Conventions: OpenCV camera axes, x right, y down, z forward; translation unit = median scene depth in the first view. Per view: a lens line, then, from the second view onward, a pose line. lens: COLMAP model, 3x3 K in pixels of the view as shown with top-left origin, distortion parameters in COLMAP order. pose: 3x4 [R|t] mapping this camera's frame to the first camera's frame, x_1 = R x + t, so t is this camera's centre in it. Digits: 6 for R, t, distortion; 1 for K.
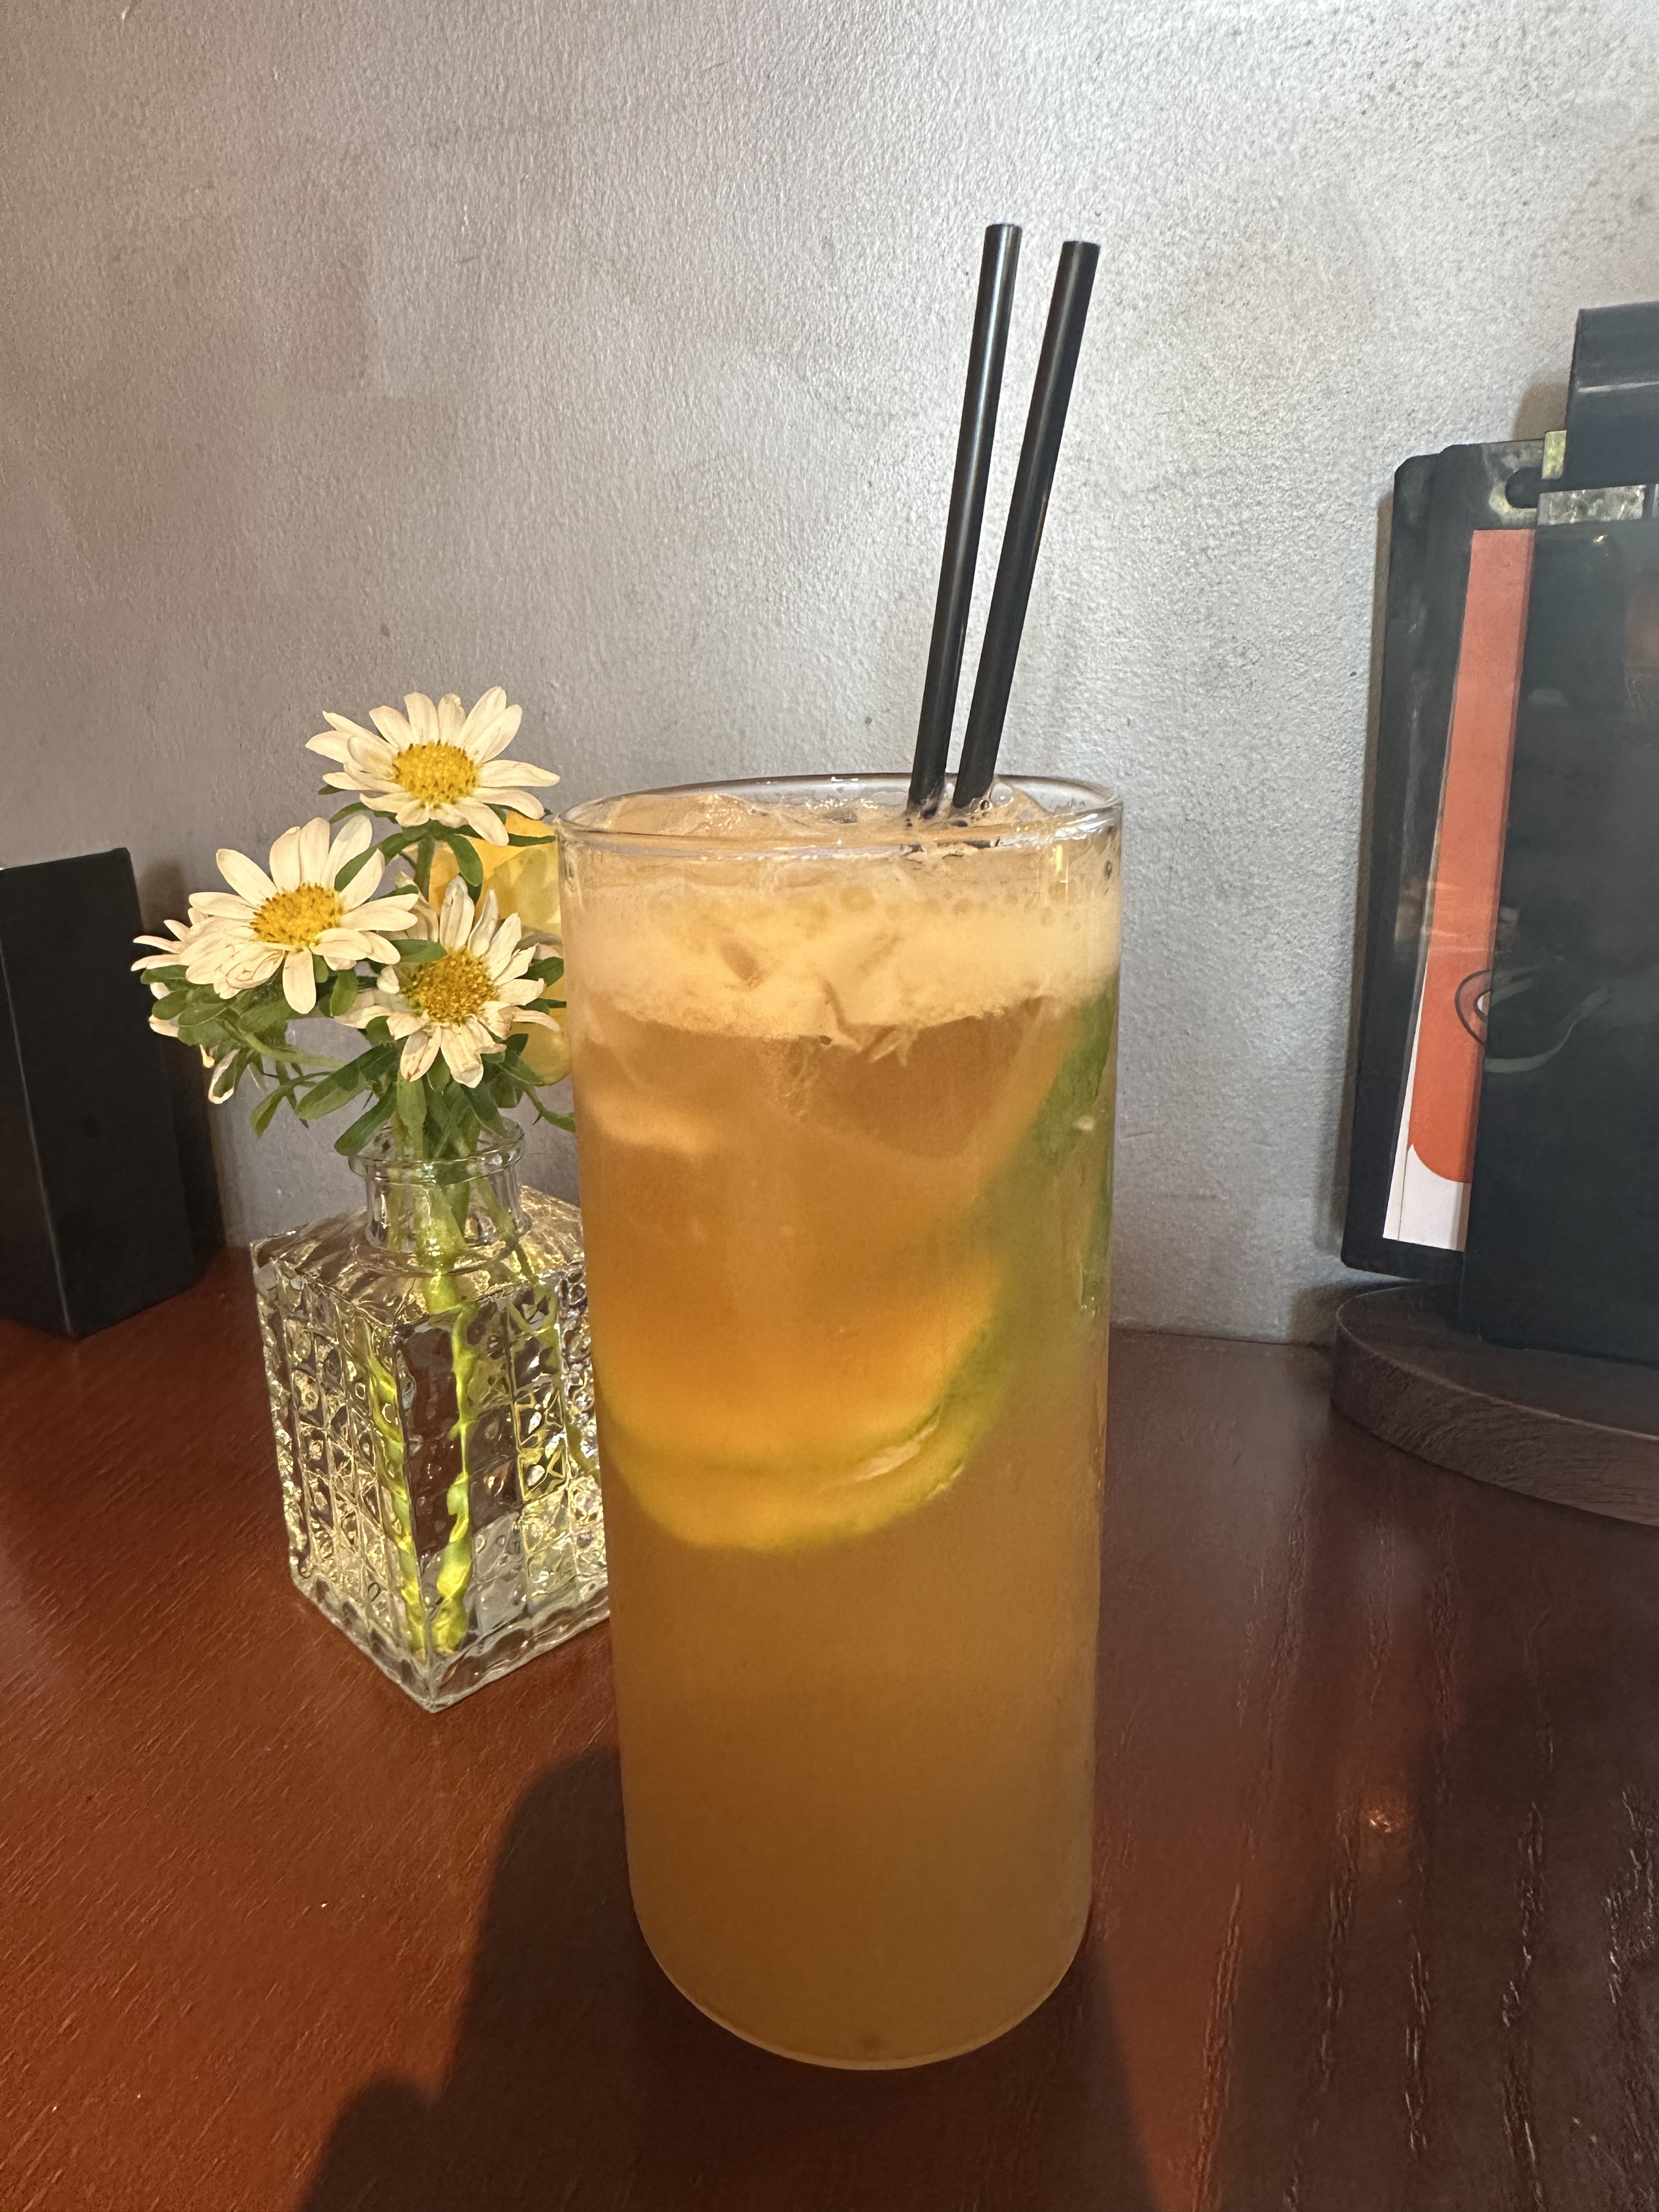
lens RADIAL K [[1496.8, 0, 829.4], [0, 1496.8, 1107.8], [0, 0, 1]] dist [-0.005096, 0.001085]
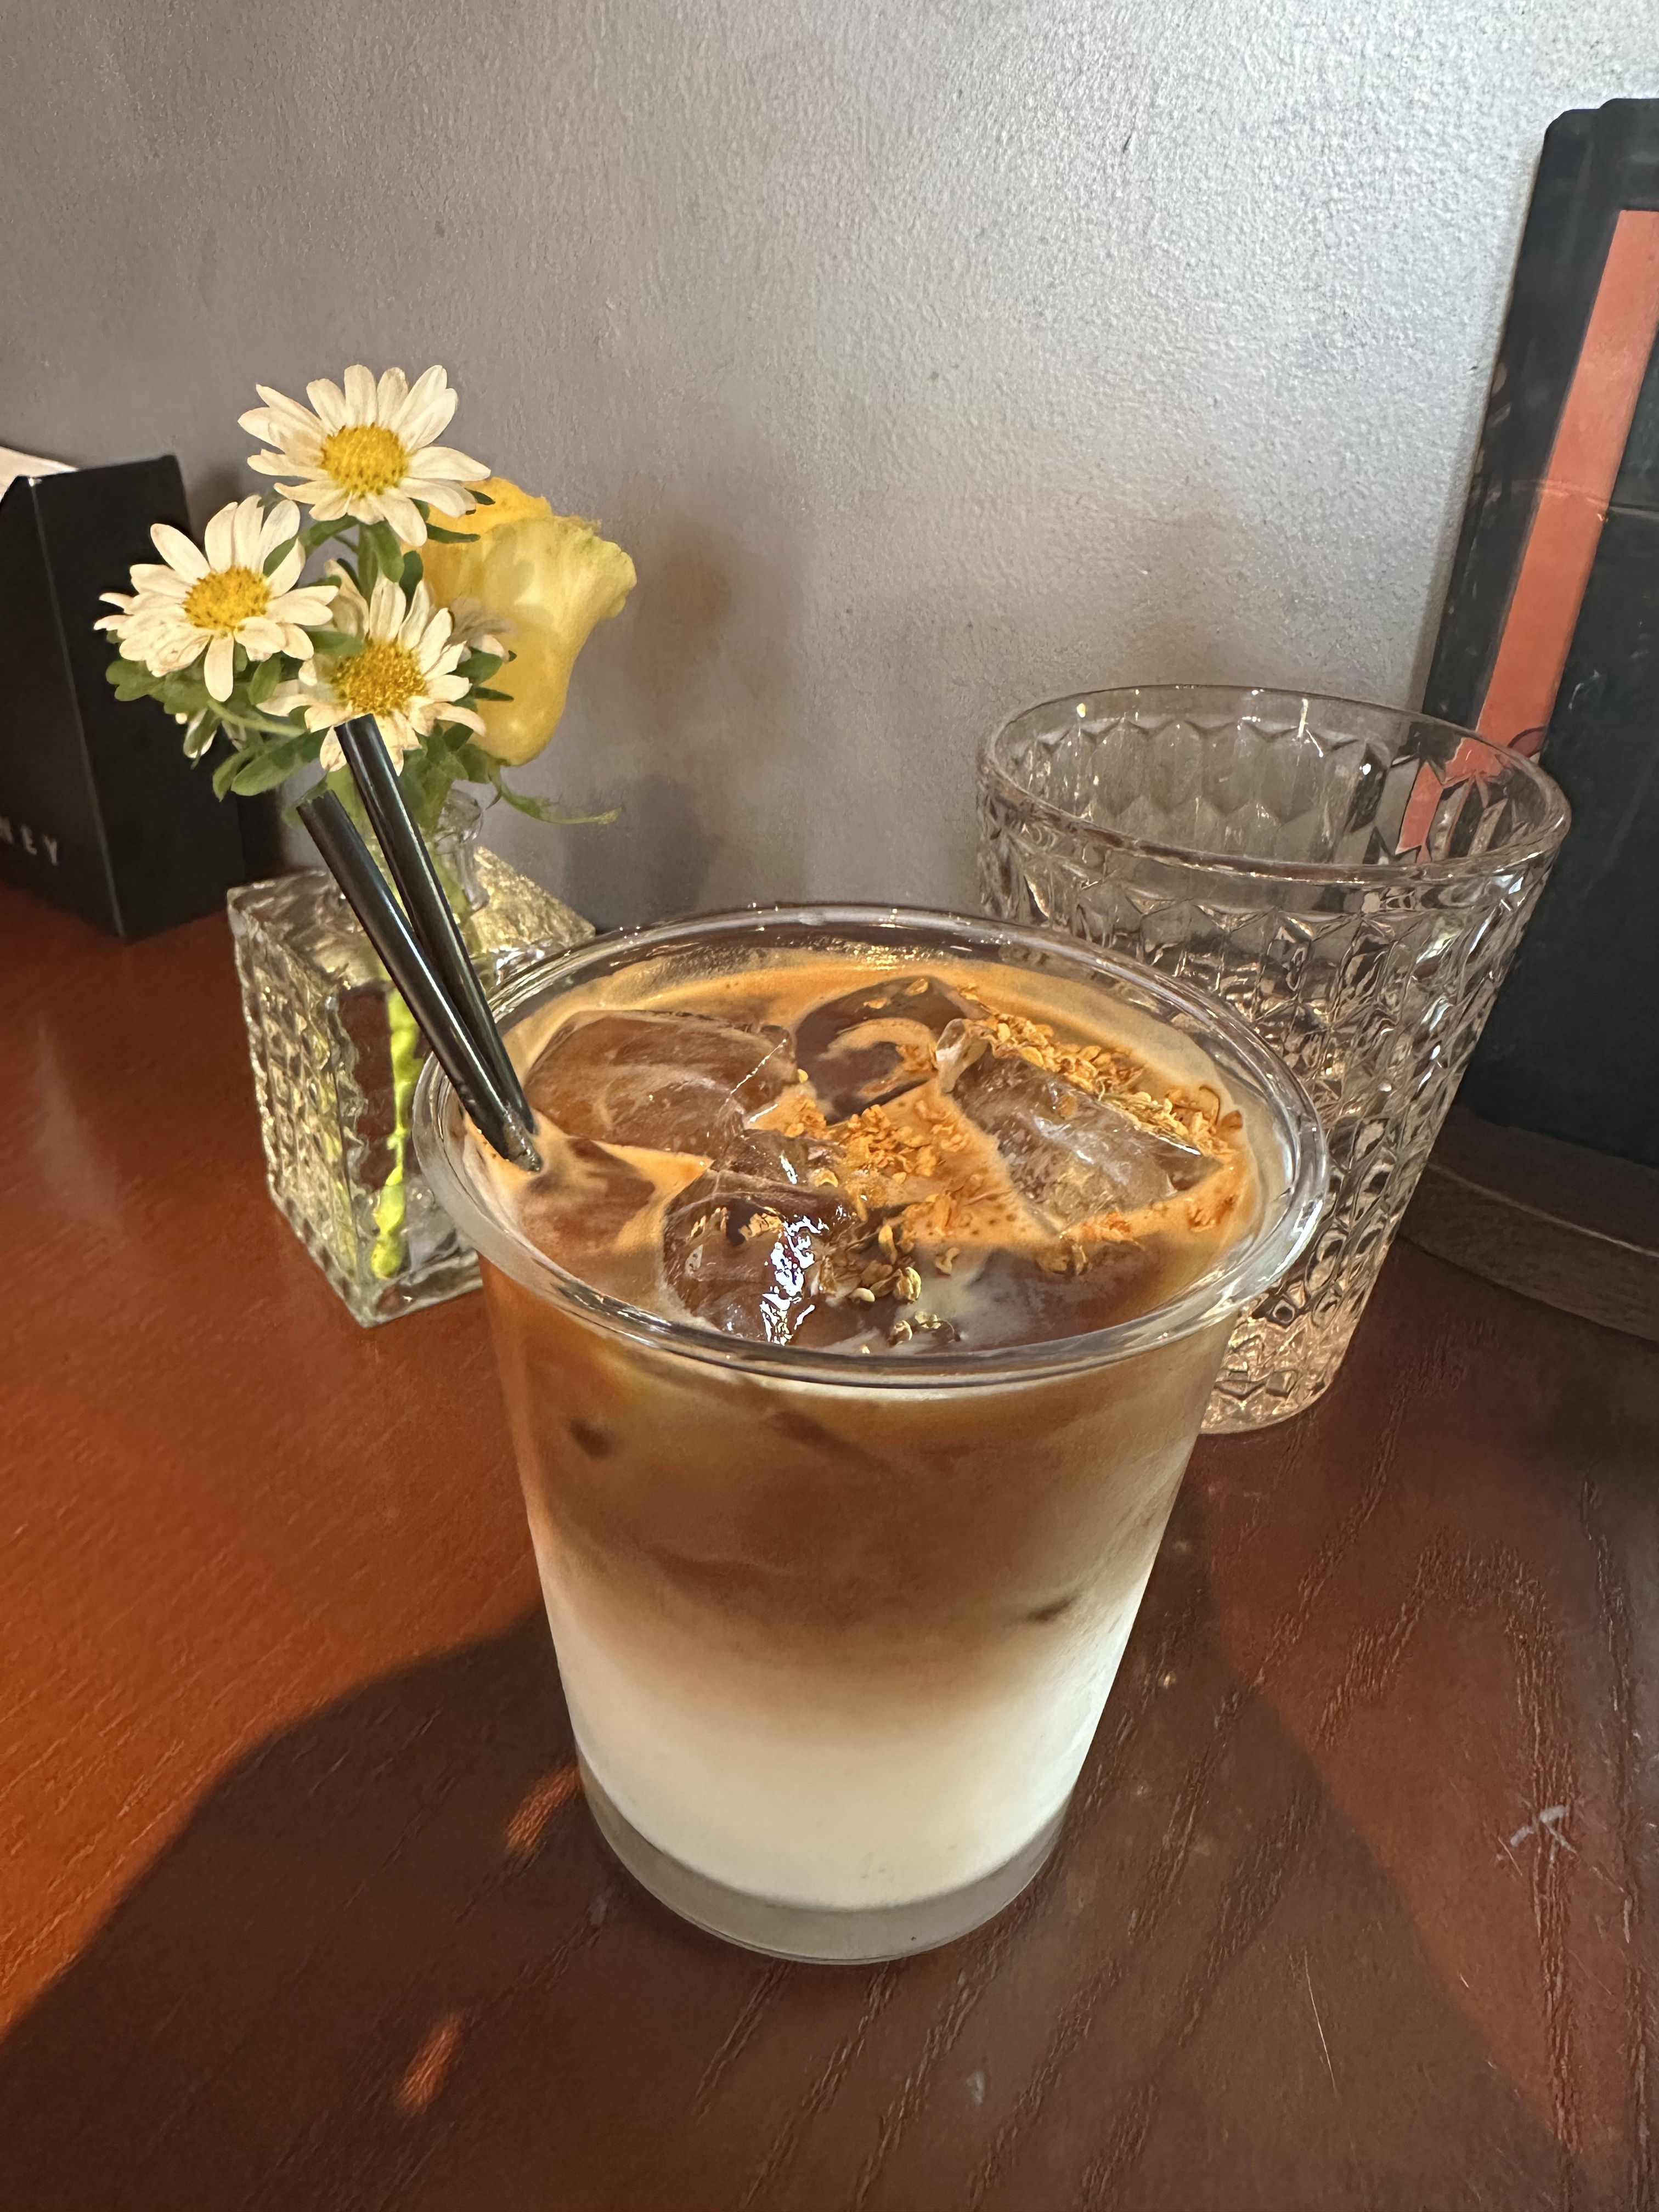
lens RADIAL K [[1549.4, 0, 830.0], [0, 1549.4, 1103.2], [0, 0, 1]] dist [-0.013575, 0.009512]
pose [[0.986616, 0.128105, -0.100888, 0.174958], [-0.100170, 0.964354, 0.244924, -0.080254], [0.128667, -0.231540, 0.964279, -0.046658]]
